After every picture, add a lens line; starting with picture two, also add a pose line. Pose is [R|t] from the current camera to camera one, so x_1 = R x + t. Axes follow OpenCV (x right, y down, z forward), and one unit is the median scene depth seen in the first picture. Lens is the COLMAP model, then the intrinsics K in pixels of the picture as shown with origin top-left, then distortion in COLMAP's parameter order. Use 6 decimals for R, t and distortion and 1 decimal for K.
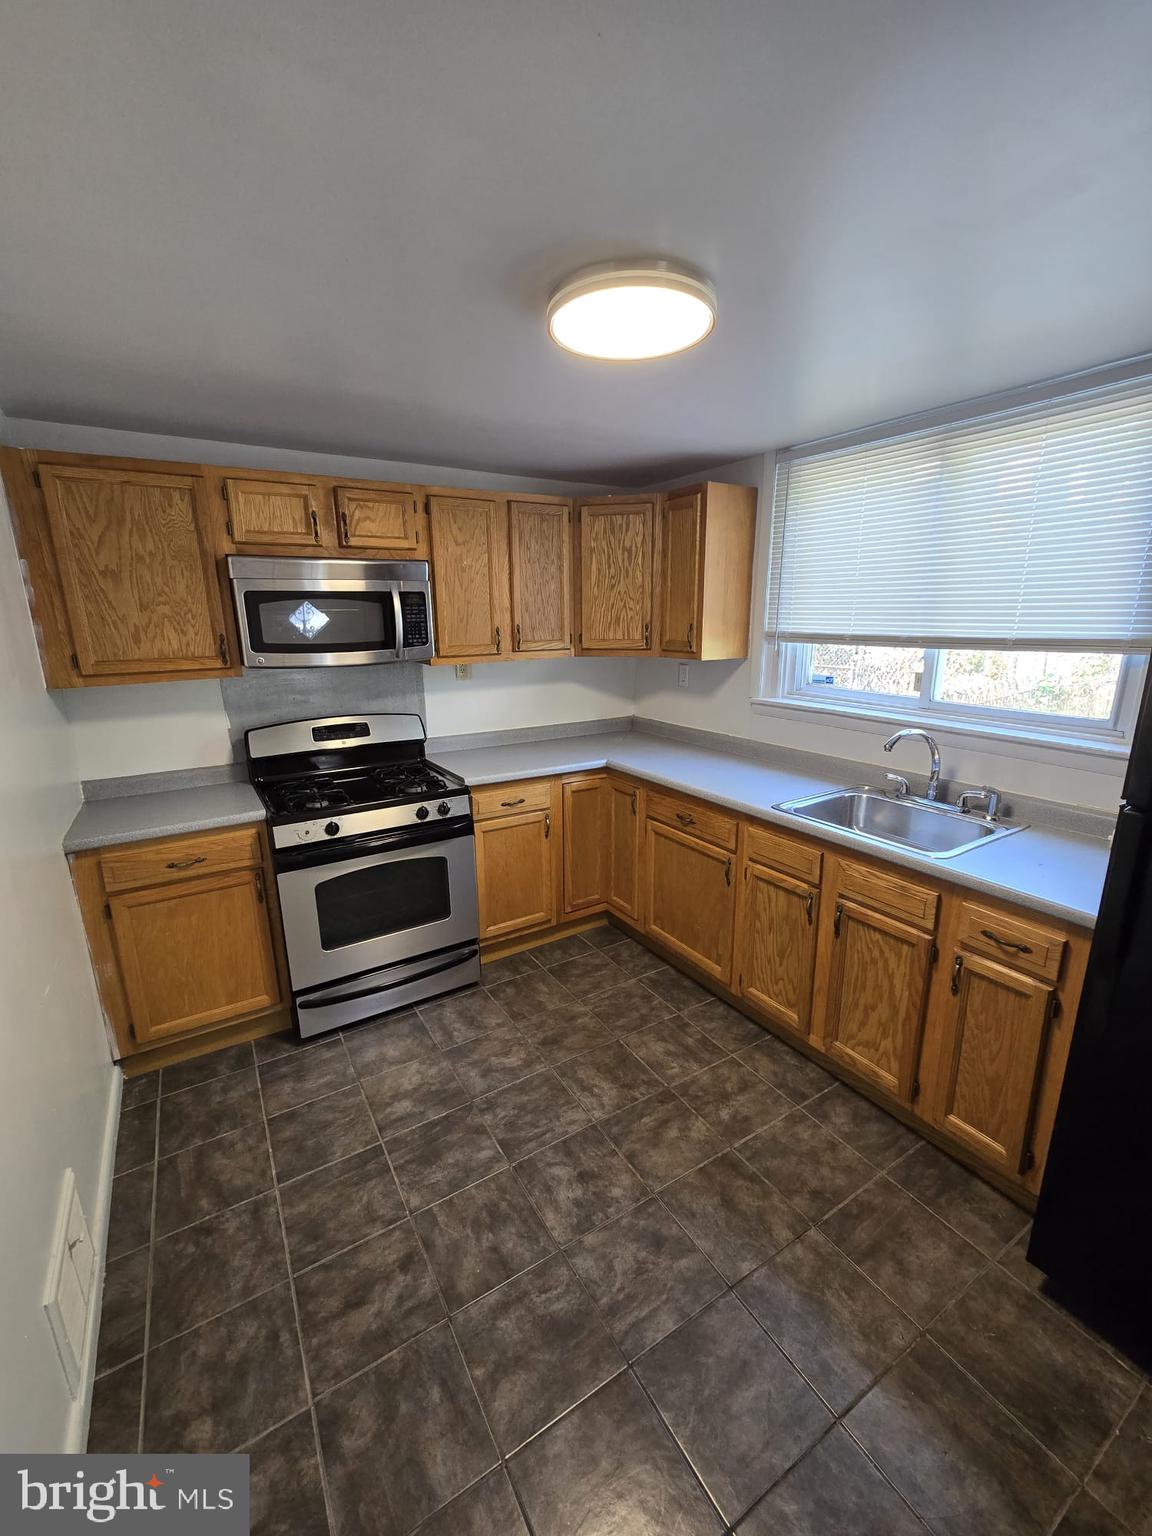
lens RADIAL K [[628.5, 0, 579.2], [0, 628.5, 768.1], [0, 0, 1]] dist [-0.003945, 0.002095]
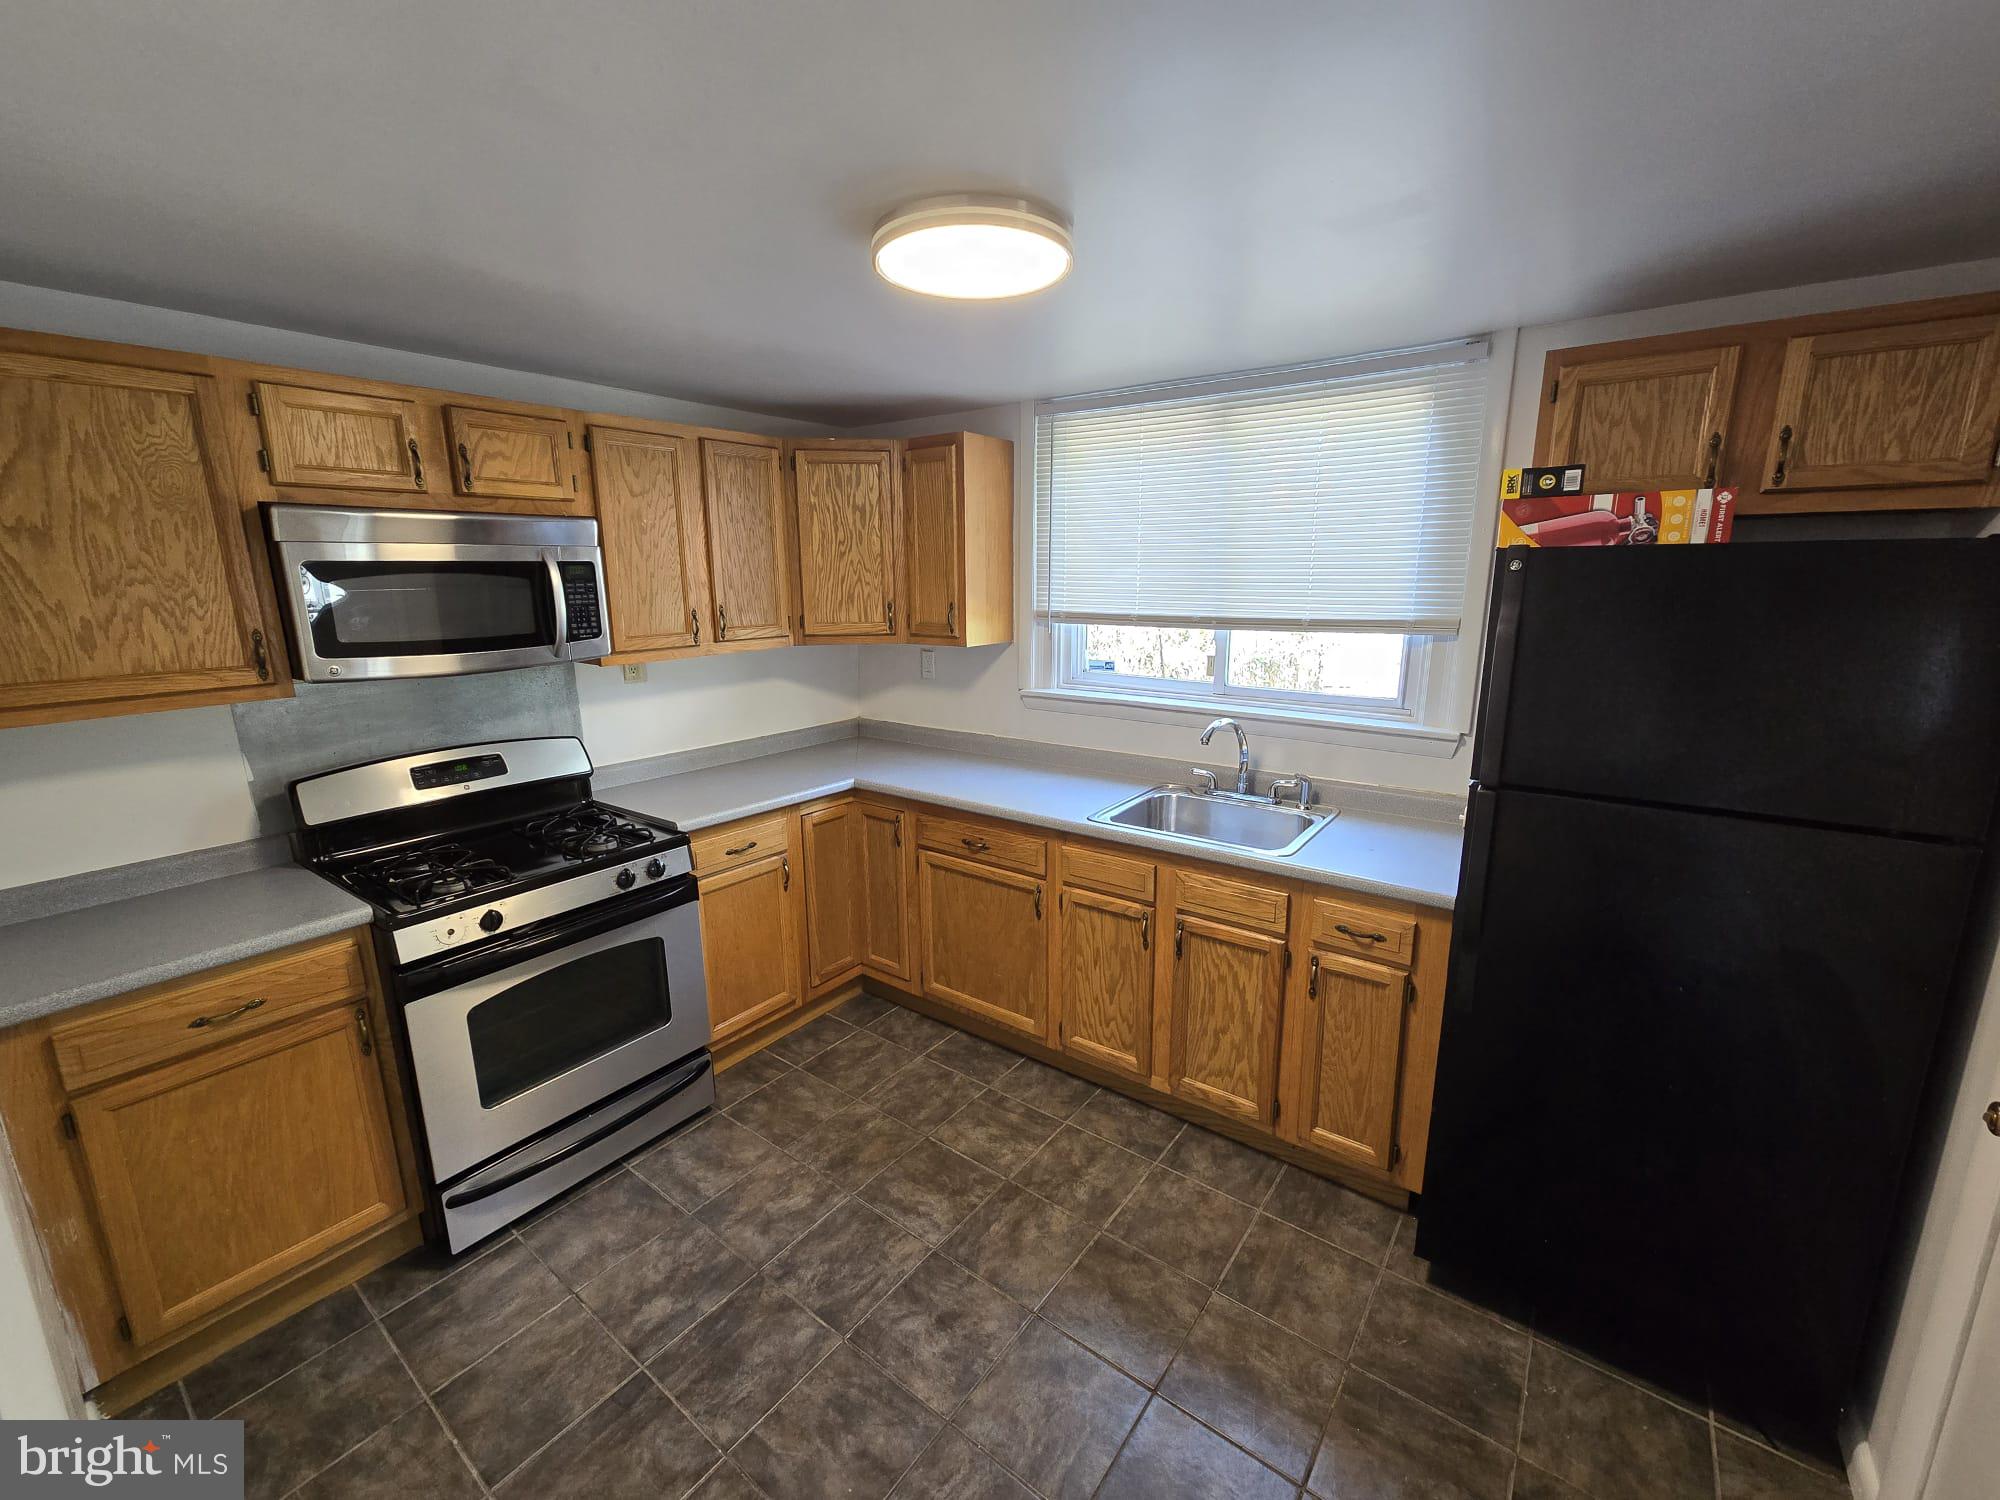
lens RADIAL K [[818.3, 0, 1000.7], [0, 818.3, 746.6], [0, 0, 1]] dist [-0.003945, 0.002095]
pose [[0.931188, -0.071806, 0.357397, -0.192830], [0.083481, 0.996359, -0.017326, -0.026346], [-0.354851, 0.045970, 0.933792, 0.000362]]
